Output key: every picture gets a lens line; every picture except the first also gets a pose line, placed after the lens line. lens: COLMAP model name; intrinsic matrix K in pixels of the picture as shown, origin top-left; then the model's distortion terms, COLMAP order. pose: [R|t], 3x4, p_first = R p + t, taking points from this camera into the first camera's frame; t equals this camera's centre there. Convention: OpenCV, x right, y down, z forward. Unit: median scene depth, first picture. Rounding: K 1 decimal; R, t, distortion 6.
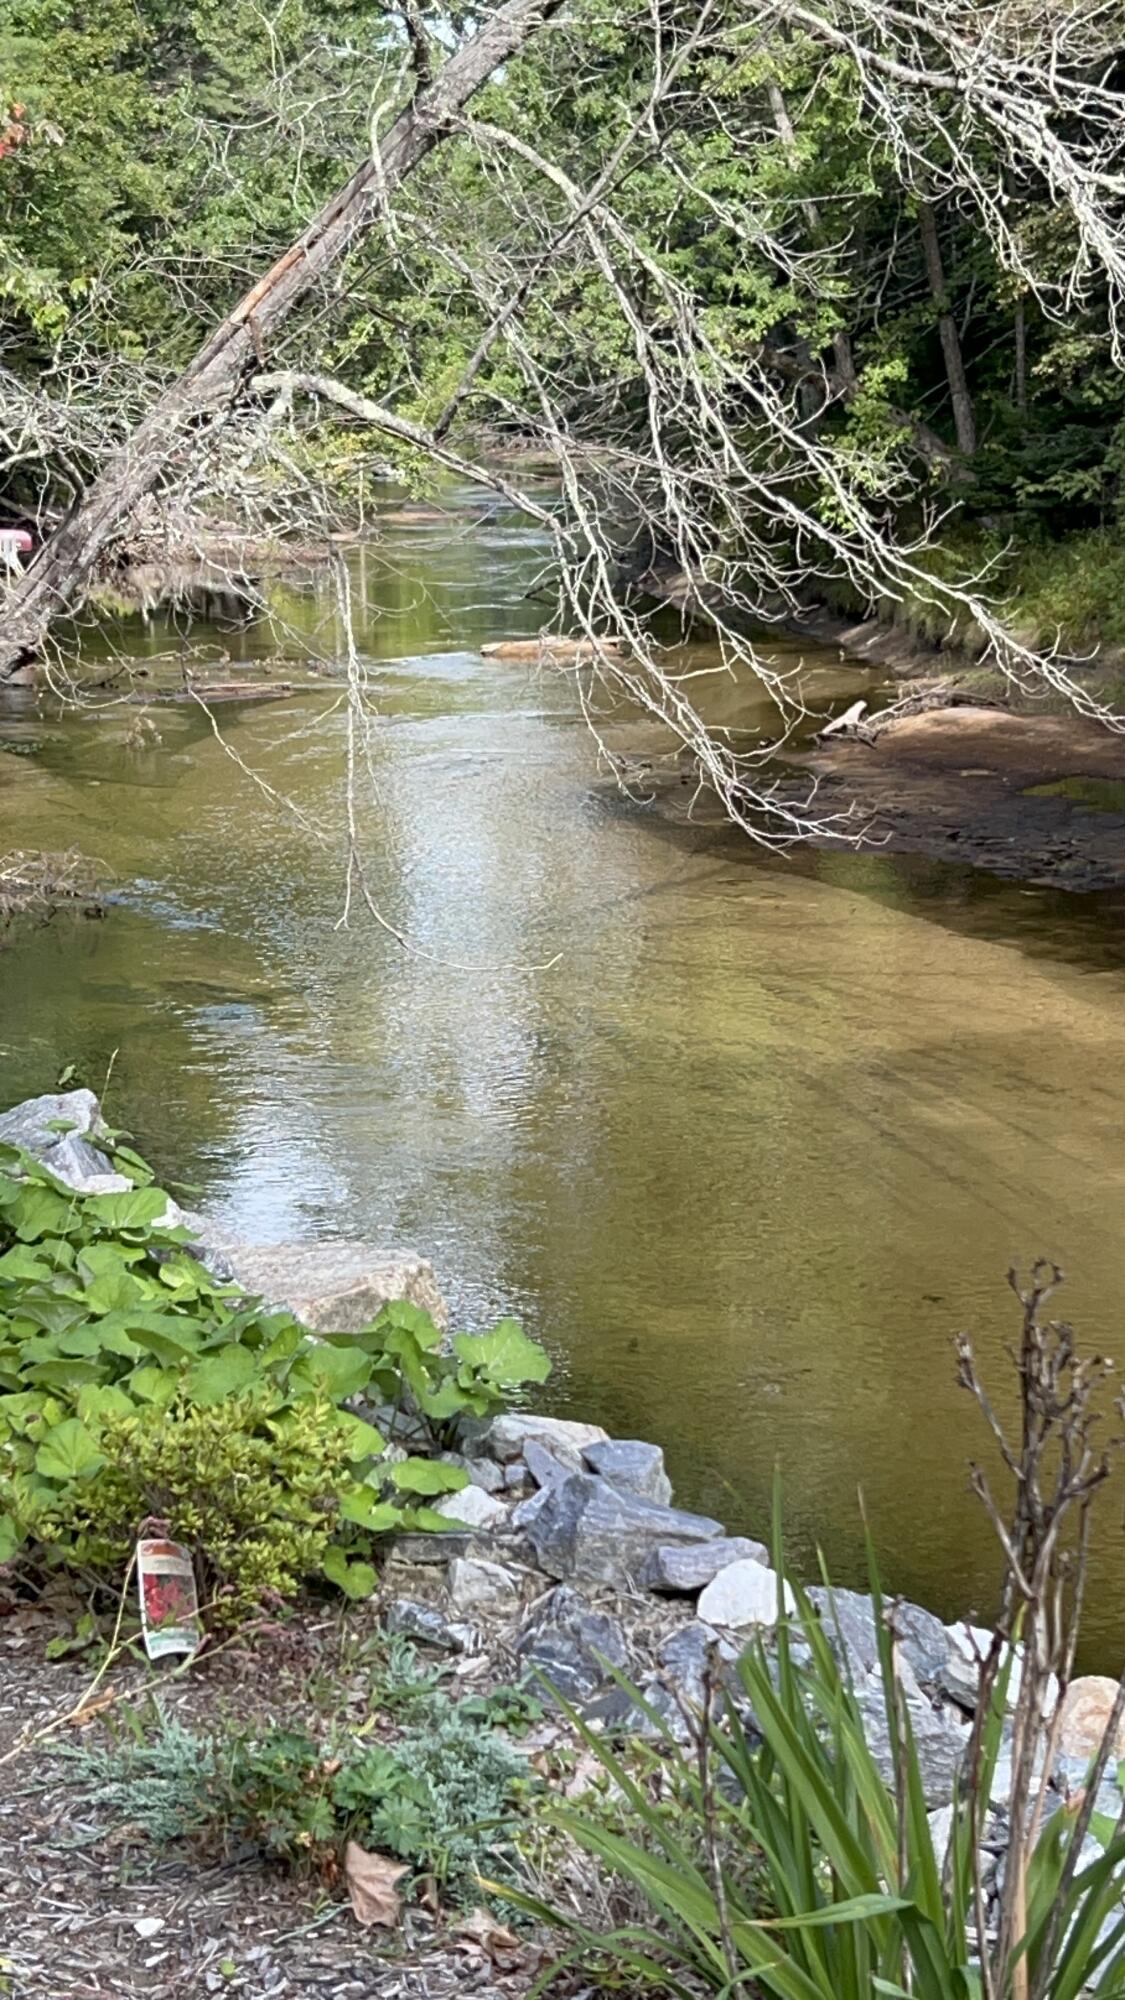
lens RADIAL K [[4066.0, 0, 563.9], [0, 4066.0, 1000.8], [0, 0, 1]] dist [0.079645, 0.000000]
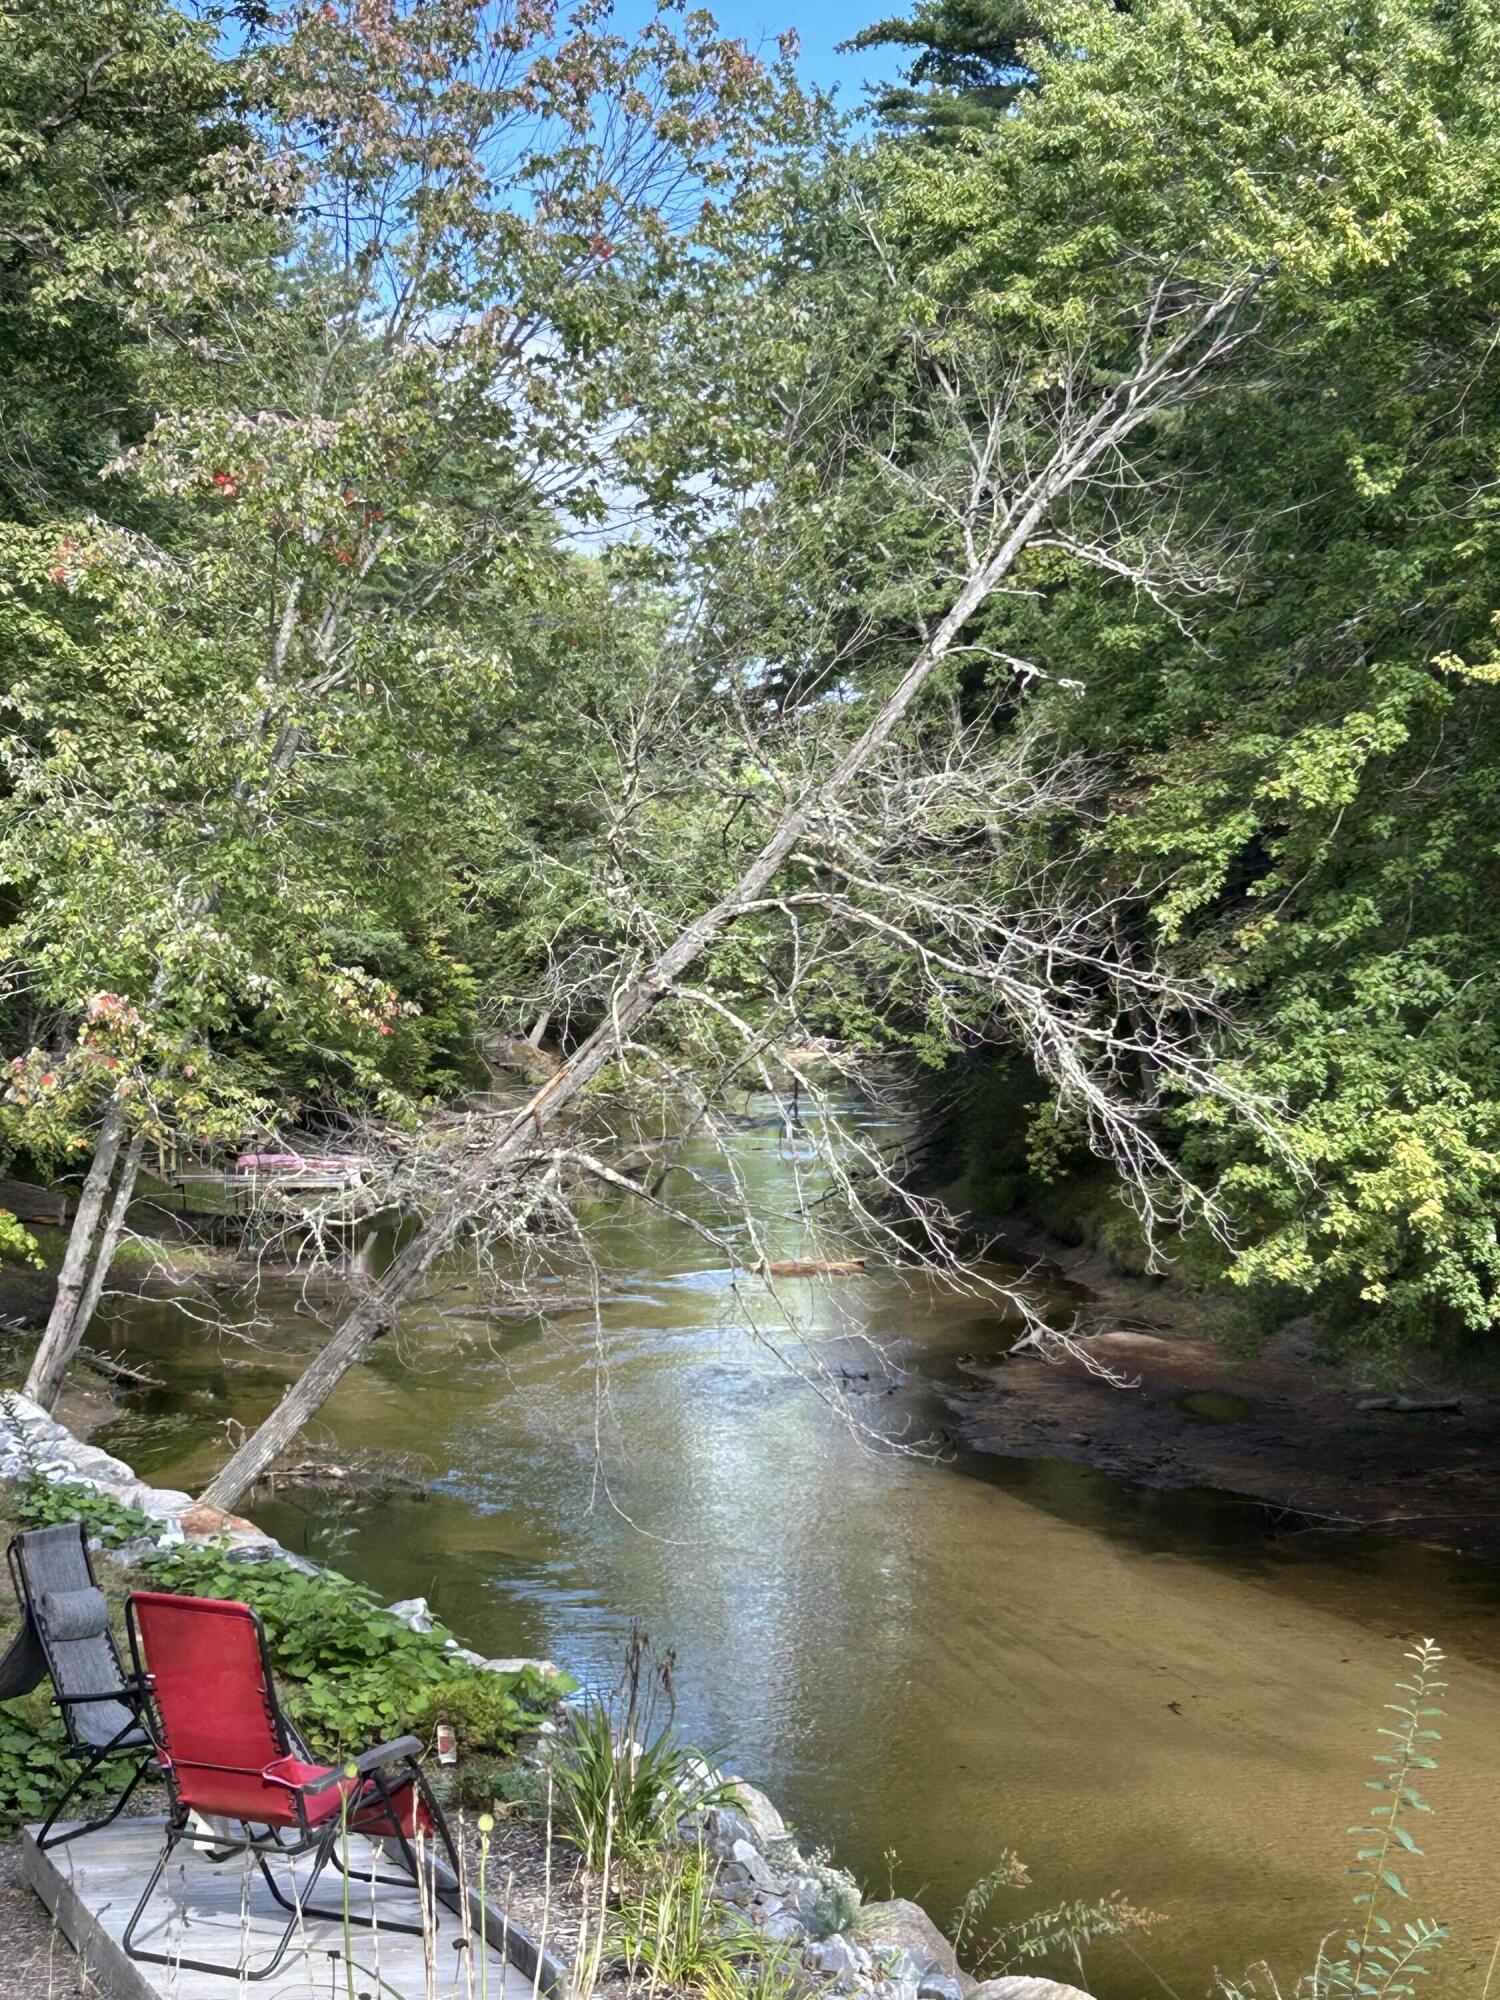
lens RADIAL K [[3657.9, 0, 752.5], [0, 3657.9, 996.5], [0, 0, 1]] dist [0.266974, 0.000000]
pose [[0.999634, 0.008554, -0.025680, 0.039191], [-0.012408, 0.988007, -0.153910, 0.001274], [0.024056, 0.154172, 0.987751, -0.361234]]
